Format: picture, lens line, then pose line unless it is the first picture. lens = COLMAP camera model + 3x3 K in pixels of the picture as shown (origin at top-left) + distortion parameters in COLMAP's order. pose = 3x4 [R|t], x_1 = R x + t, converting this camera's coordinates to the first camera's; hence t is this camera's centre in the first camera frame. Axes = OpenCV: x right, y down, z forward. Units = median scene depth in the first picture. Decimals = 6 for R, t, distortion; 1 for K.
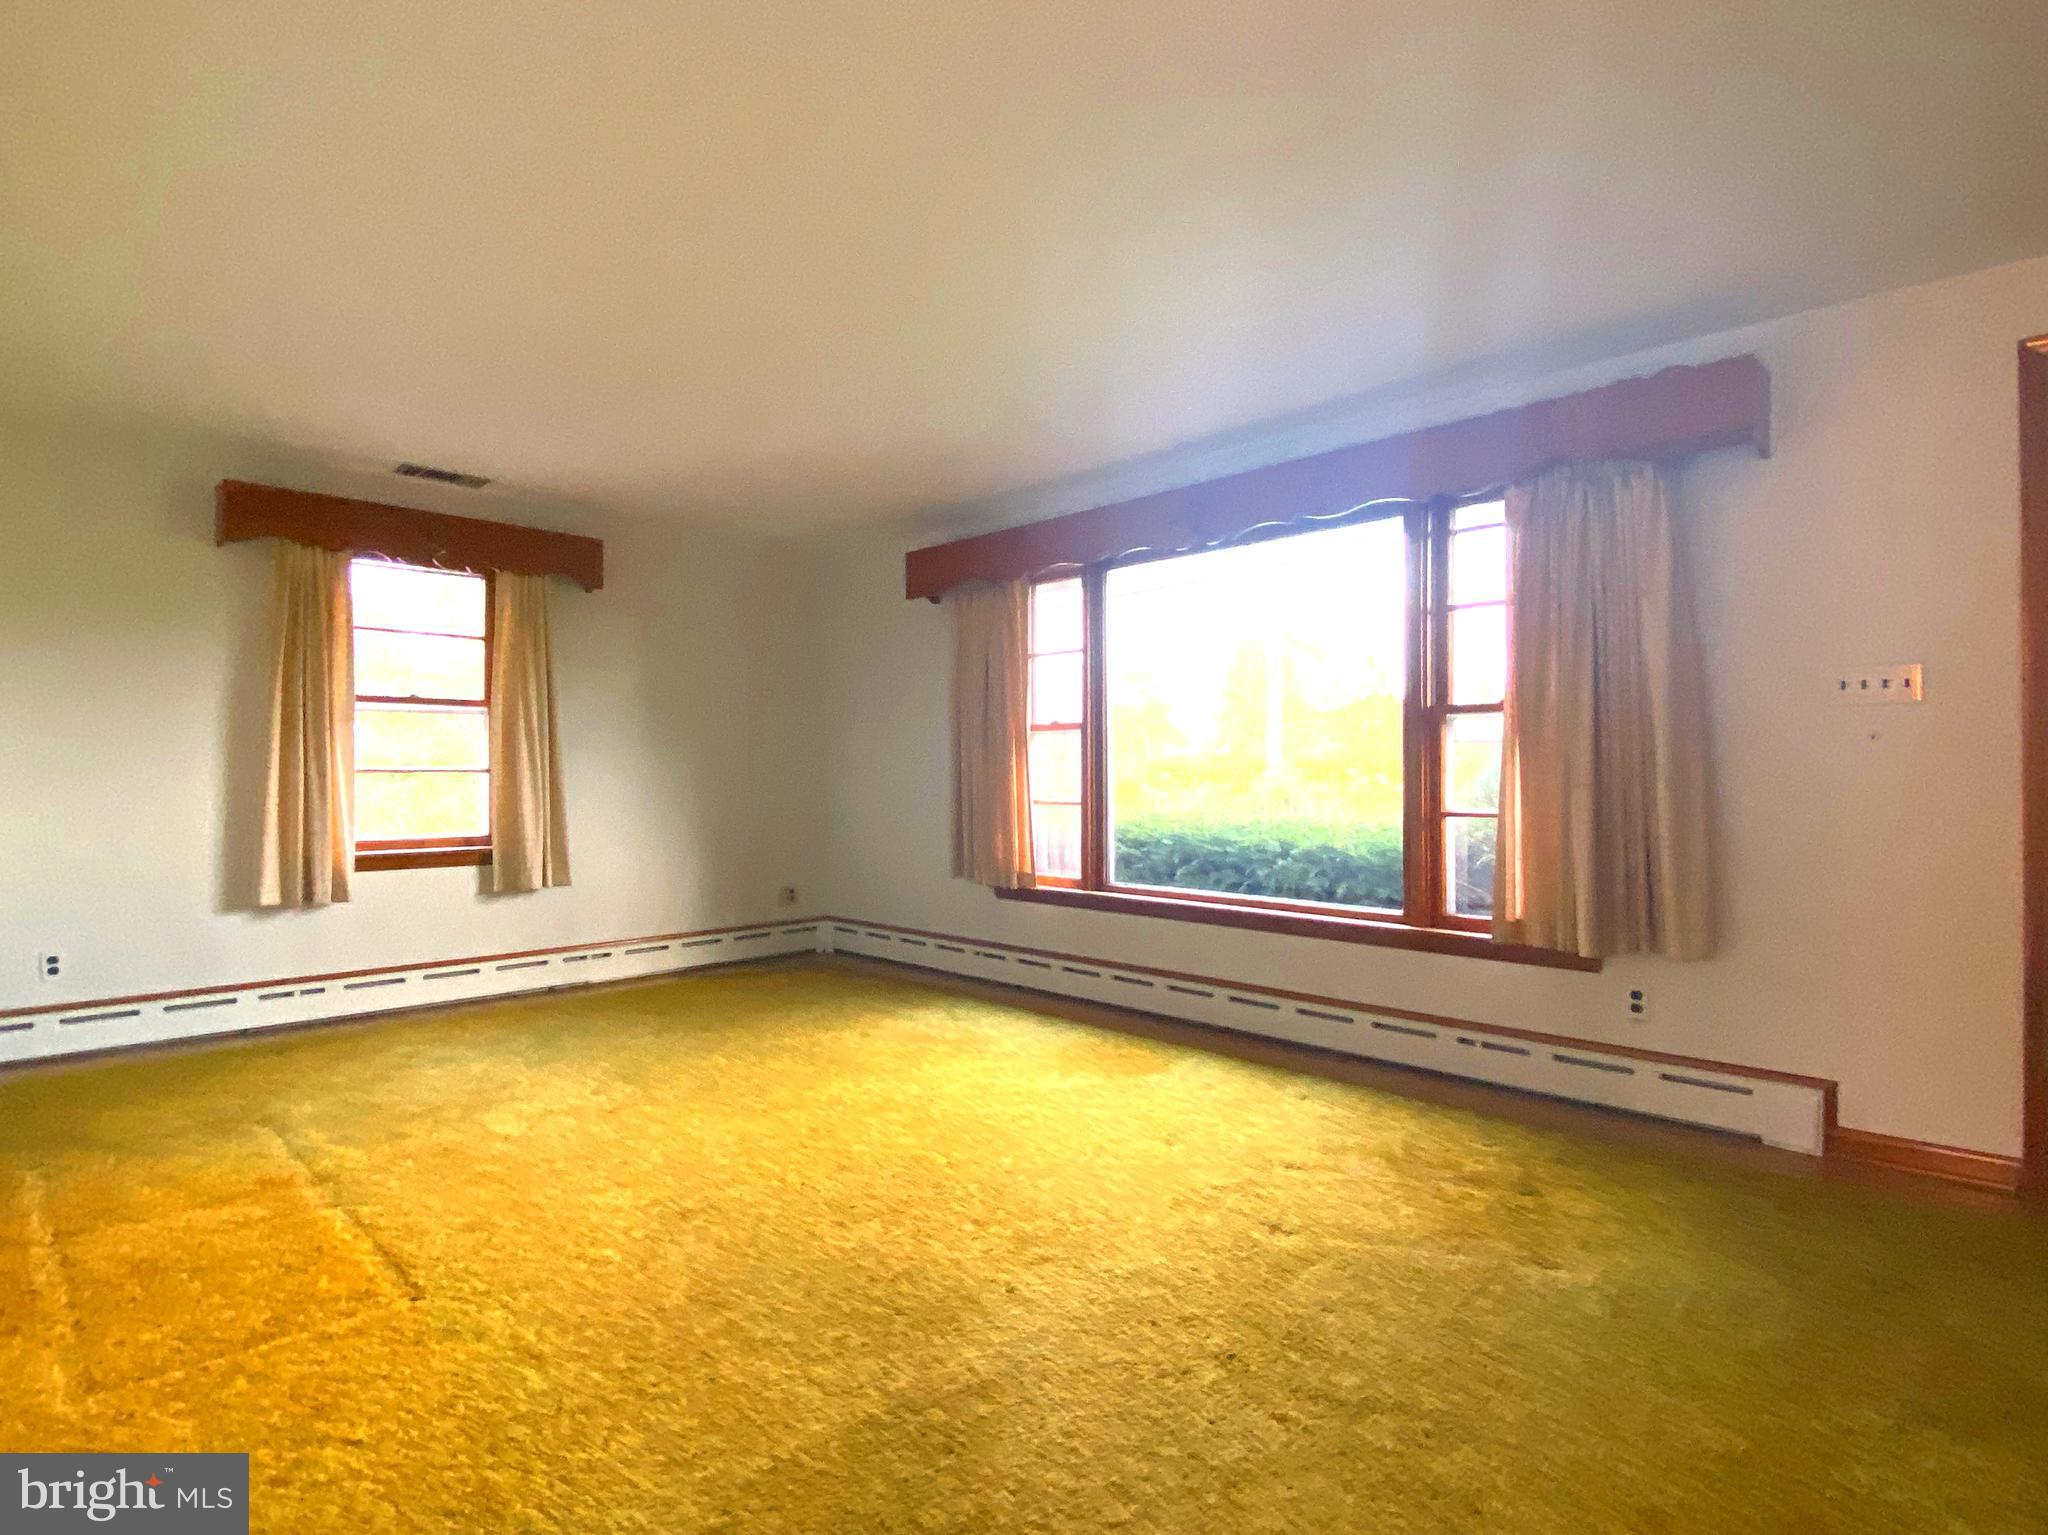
lens RADIAL K [[1020.7, 0, 1024.0], [0, 1020.7, 767.5], [0, 0, 1]] dist [0.002349, -0.020872]
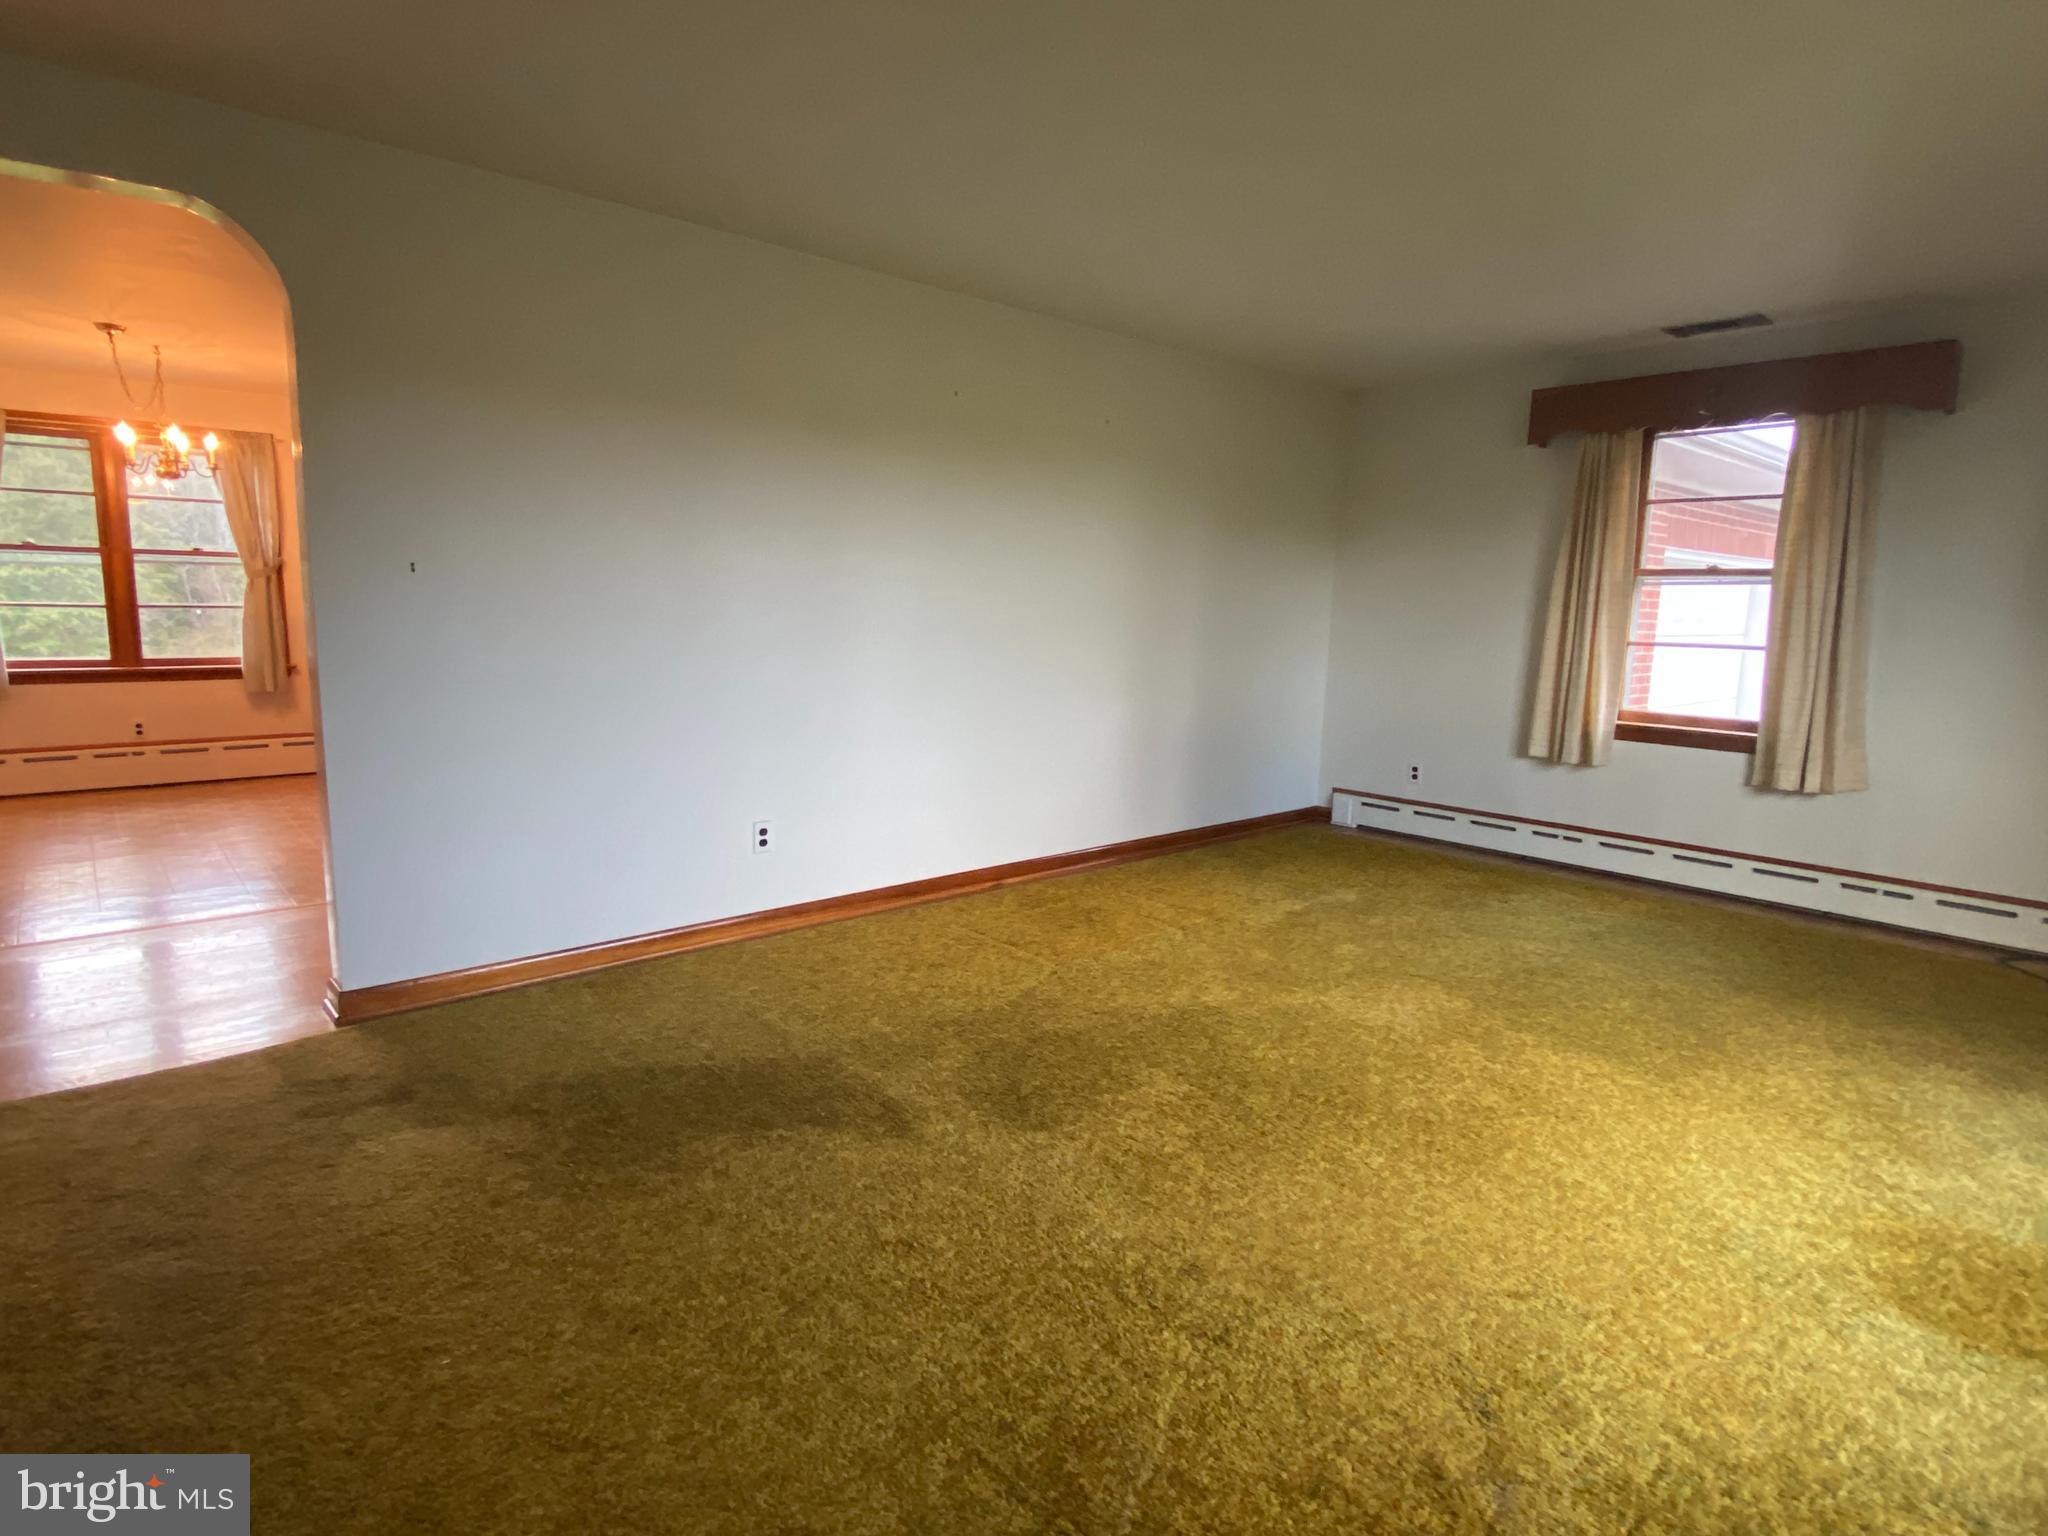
lens RADIAL K [[1020.7, 0, 1024.0], [0, 1020.7, 768.0], [0, 0, 1]] dist [0.002349, -0.020872]
pose [[-0.052640, 0.153946, -0.986676, 0.450690], [-0.014844, 0.987816, 0.154916, -0.025279], [0.998503, 0.022801, -0.049713, 0.454039]]
